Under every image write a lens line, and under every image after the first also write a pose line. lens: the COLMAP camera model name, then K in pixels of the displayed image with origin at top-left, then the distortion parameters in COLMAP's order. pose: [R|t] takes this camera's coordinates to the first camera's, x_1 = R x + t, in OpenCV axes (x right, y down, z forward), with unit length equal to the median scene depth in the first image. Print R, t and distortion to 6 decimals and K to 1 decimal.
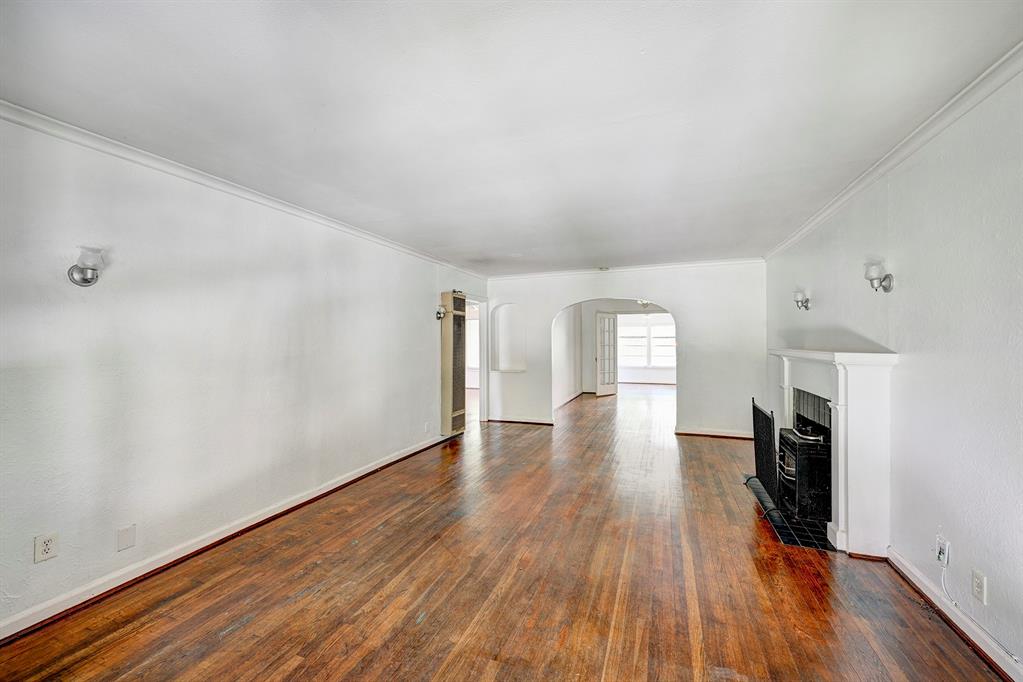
lens RADIAL K [[410.1, 0, 511.5], [0, 410.1, 341.0], [0, 0, 1]] dist [-0.000633, -0.000046]
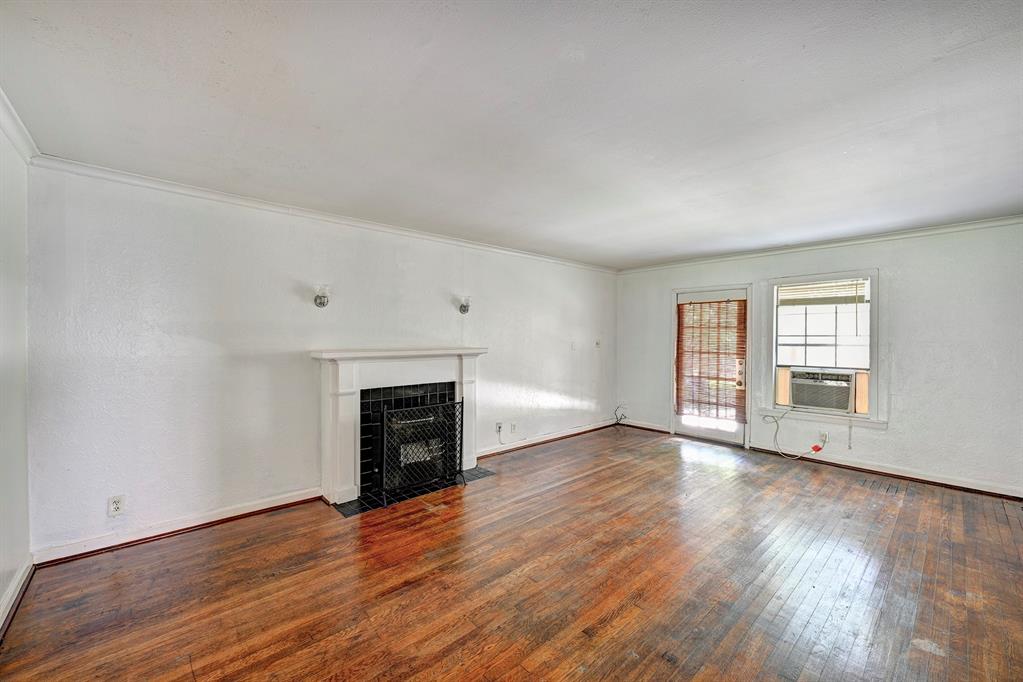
lens RADIAL K [[410.1, 0, 511.5], [0, 410.1, 341.0], [0, 0, 1]] dist [-0.000633, -0.000046]
pose [[-0.891711, -0.004339, 0.452584, -0.066527], [0.000488, 0.999944, 0.010548, -0.011236], [-0.452605, 0.009627, -0.891659, 2.175862]]
